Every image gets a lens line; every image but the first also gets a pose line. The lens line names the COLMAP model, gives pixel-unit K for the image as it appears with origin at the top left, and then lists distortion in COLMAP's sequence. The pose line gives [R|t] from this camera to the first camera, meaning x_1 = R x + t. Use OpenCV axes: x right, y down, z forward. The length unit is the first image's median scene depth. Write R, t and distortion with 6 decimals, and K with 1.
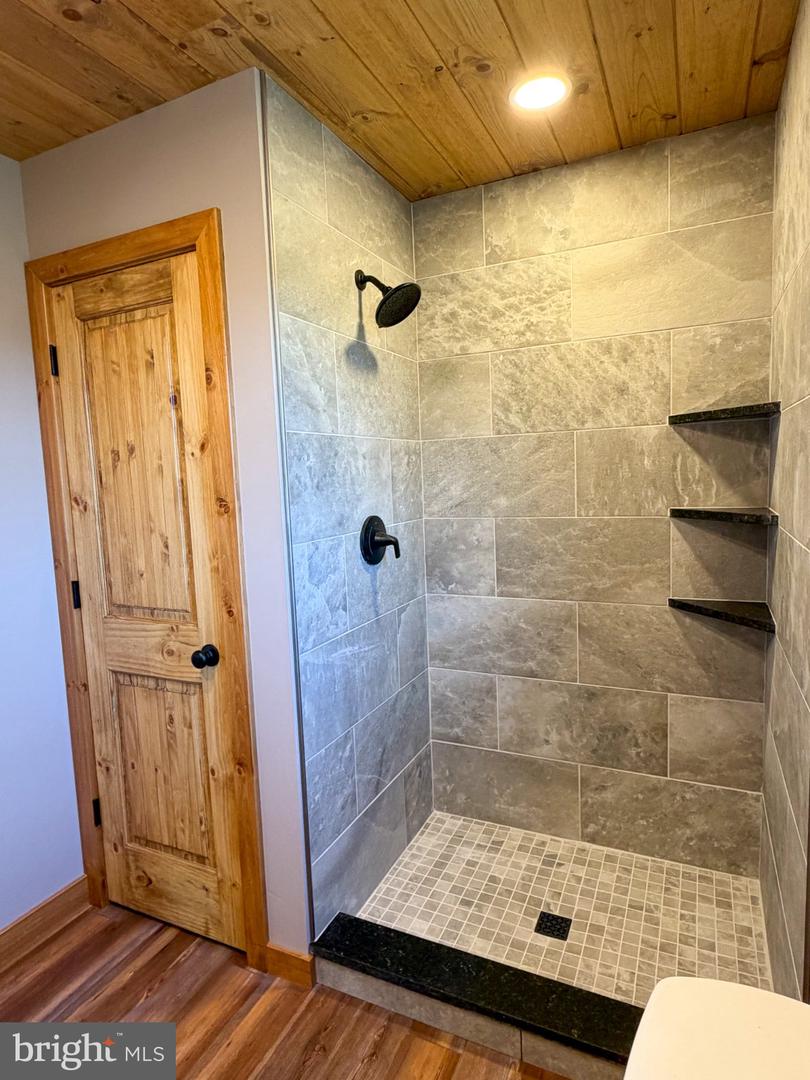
lens RADIAL K [[617.1, 0, 404.3], [0, 617.1, 535.8], [0, 0, 1]] dist [0.001143, -0.000196]
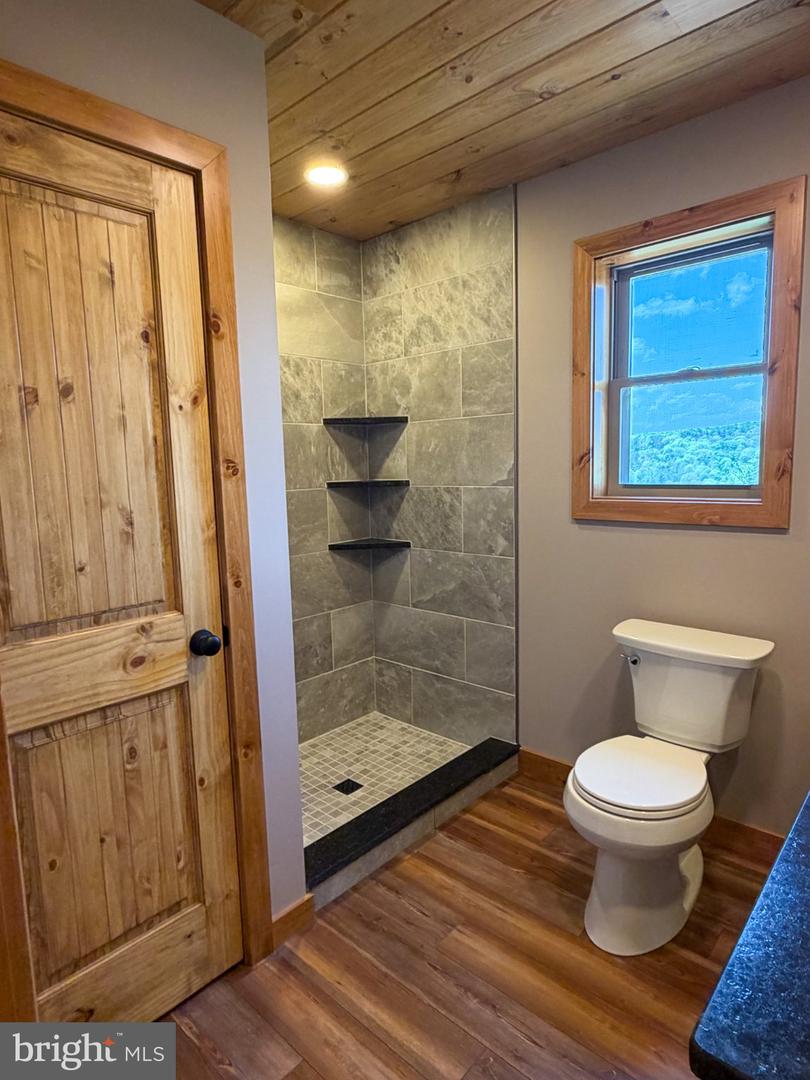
lens RADIAL K [[617.1, 0, 405.1], [0, 617.1, 541.3], [0, 0, 1]] dist [0.001143, -0.000196]
pose [[0.295449, -0.089770, 0.951131, -0.981502], [0.114203, 0.991755, 0.058129, 0.032798], [-0.948508, 0.091448, 0.303265, 0.427699]]
